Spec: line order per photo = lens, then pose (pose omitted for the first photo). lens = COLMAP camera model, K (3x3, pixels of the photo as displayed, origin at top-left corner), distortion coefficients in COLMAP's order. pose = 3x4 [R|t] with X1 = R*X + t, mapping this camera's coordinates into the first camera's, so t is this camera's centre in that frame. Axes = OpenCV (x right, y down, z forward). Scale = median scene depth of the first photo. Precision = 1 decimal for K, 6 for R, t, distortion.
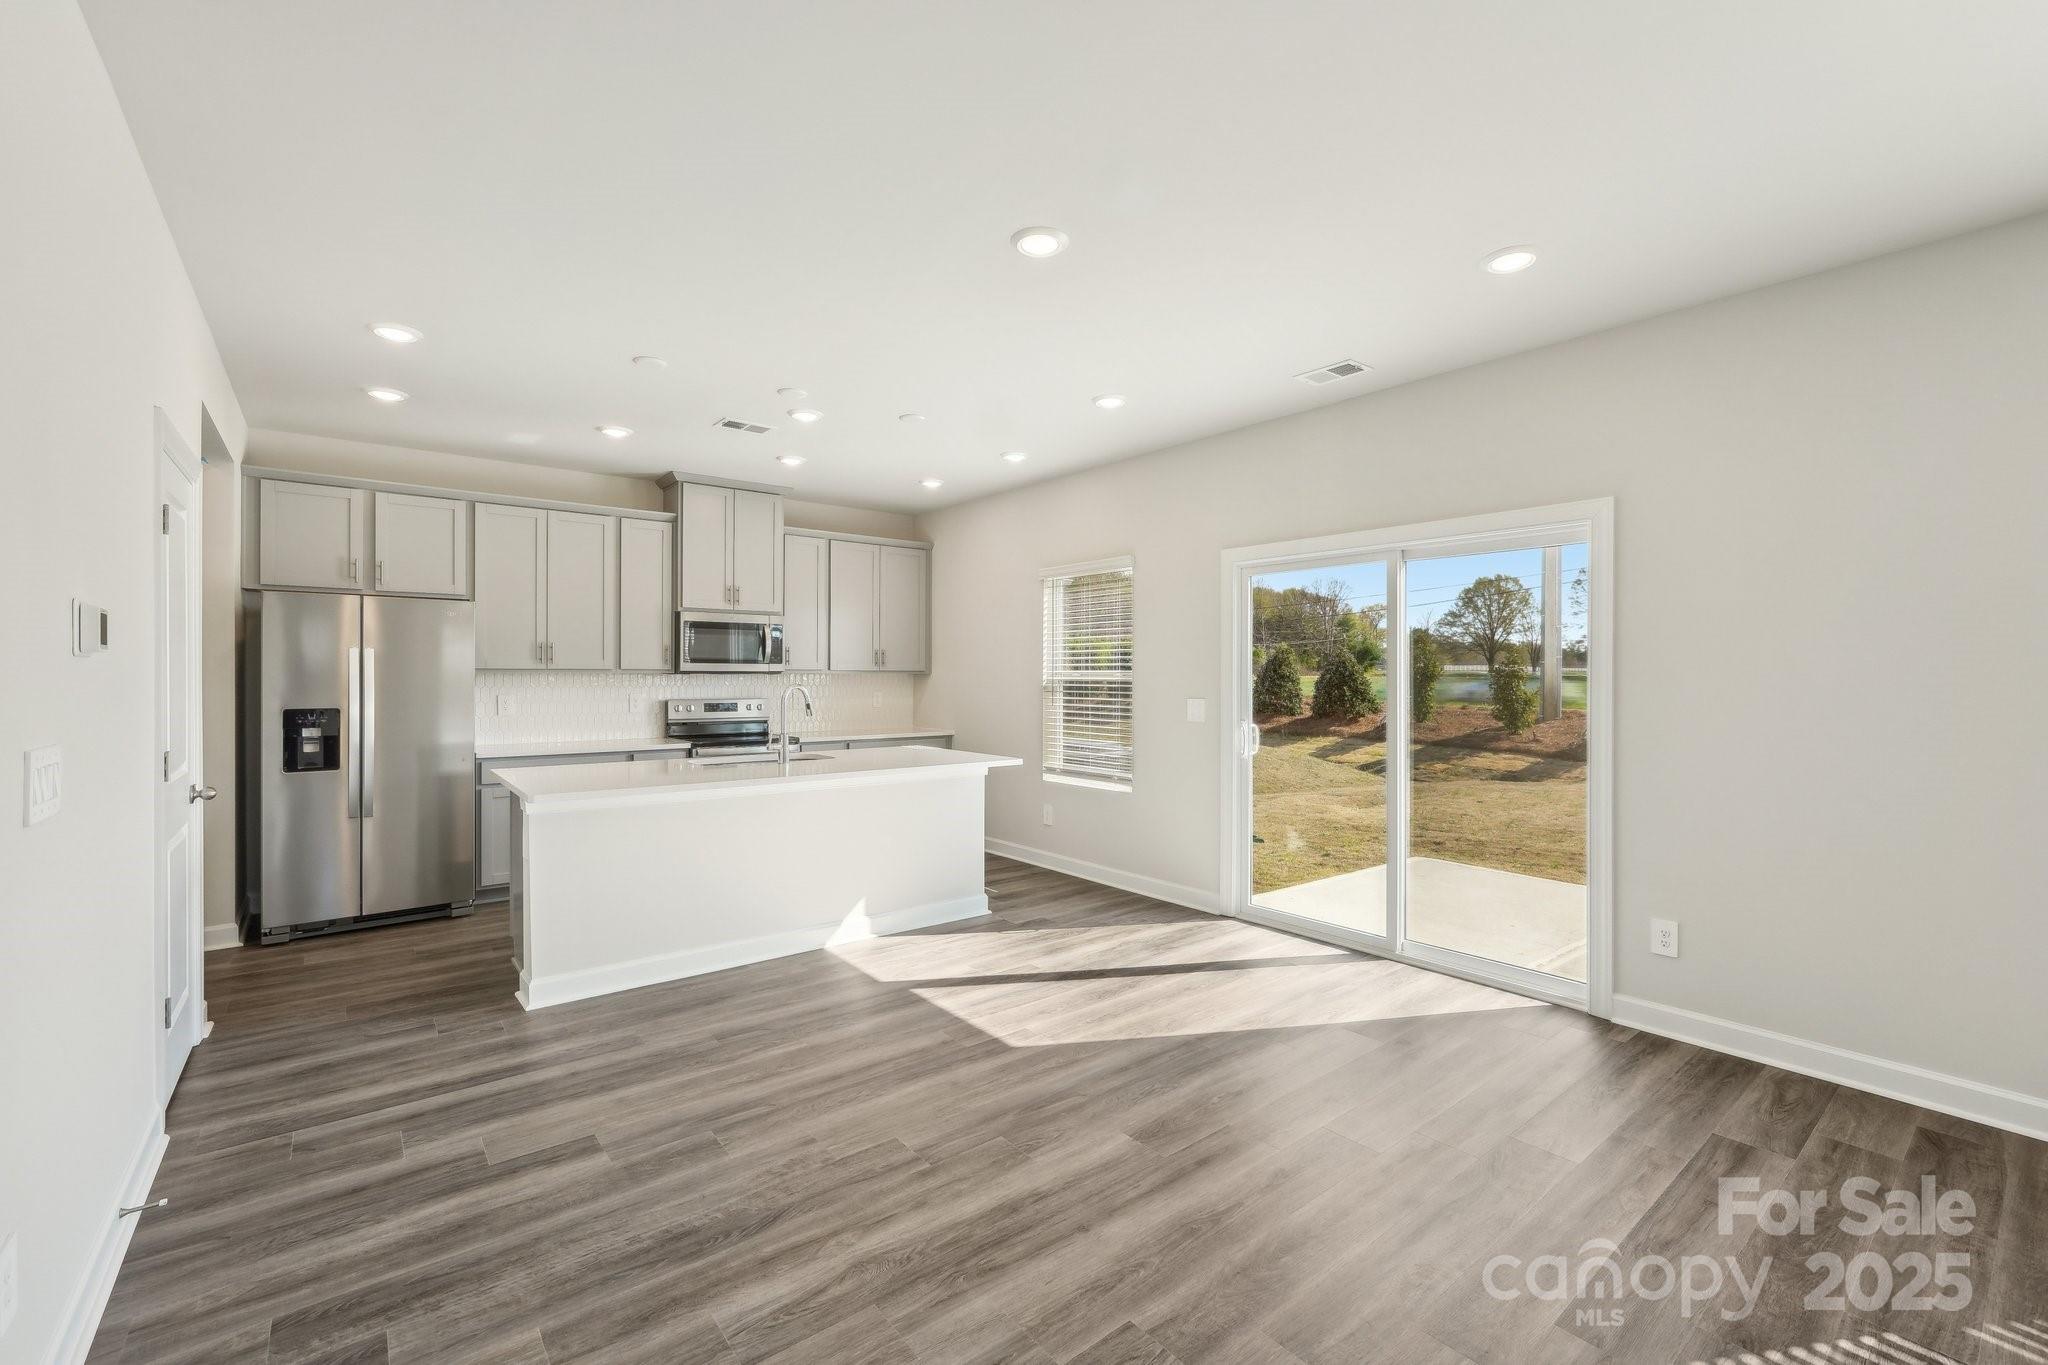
lens RADIAL K [[864.0, 0, 1017.3], [0, 864.0, 671.9], [0, 0, 1]] dist [-0.012364, 0.002845]
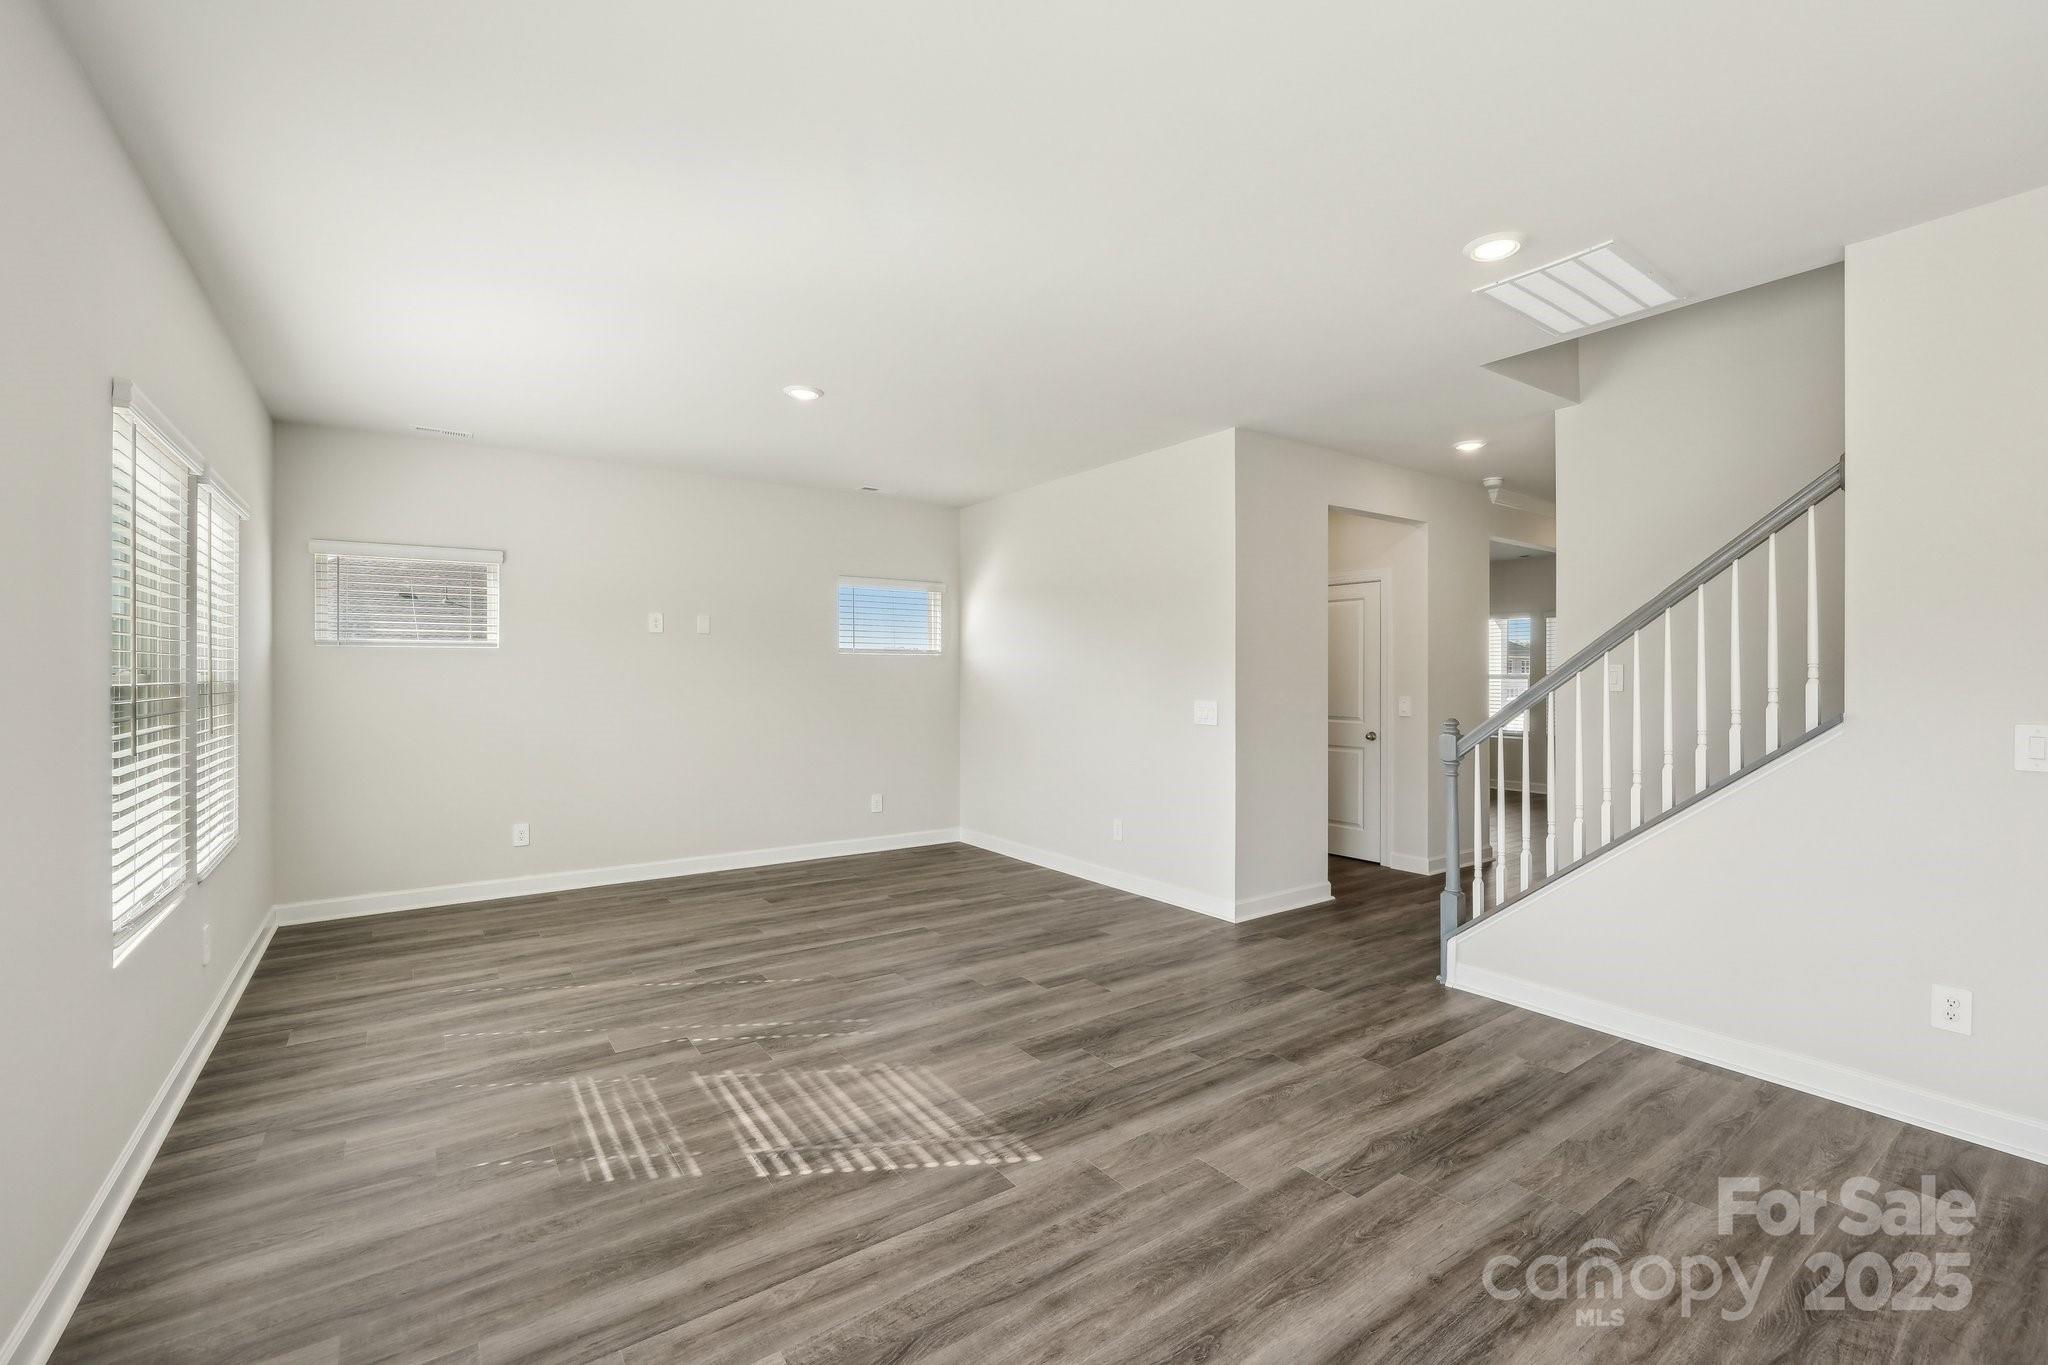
lens RADIAL K [[864.0, 0, 1026.3], [0, 864.0, 676.8], [0, 0, 1]] dist [-0.012364, 0.002845]
pose [[-0.998822, -0.006016, 0.048143, 0.176072], [-0.006171, 0.999976, -0.003061, 0.004948], [-0.048123, -0.003354, -0.998836, 0.721882]]
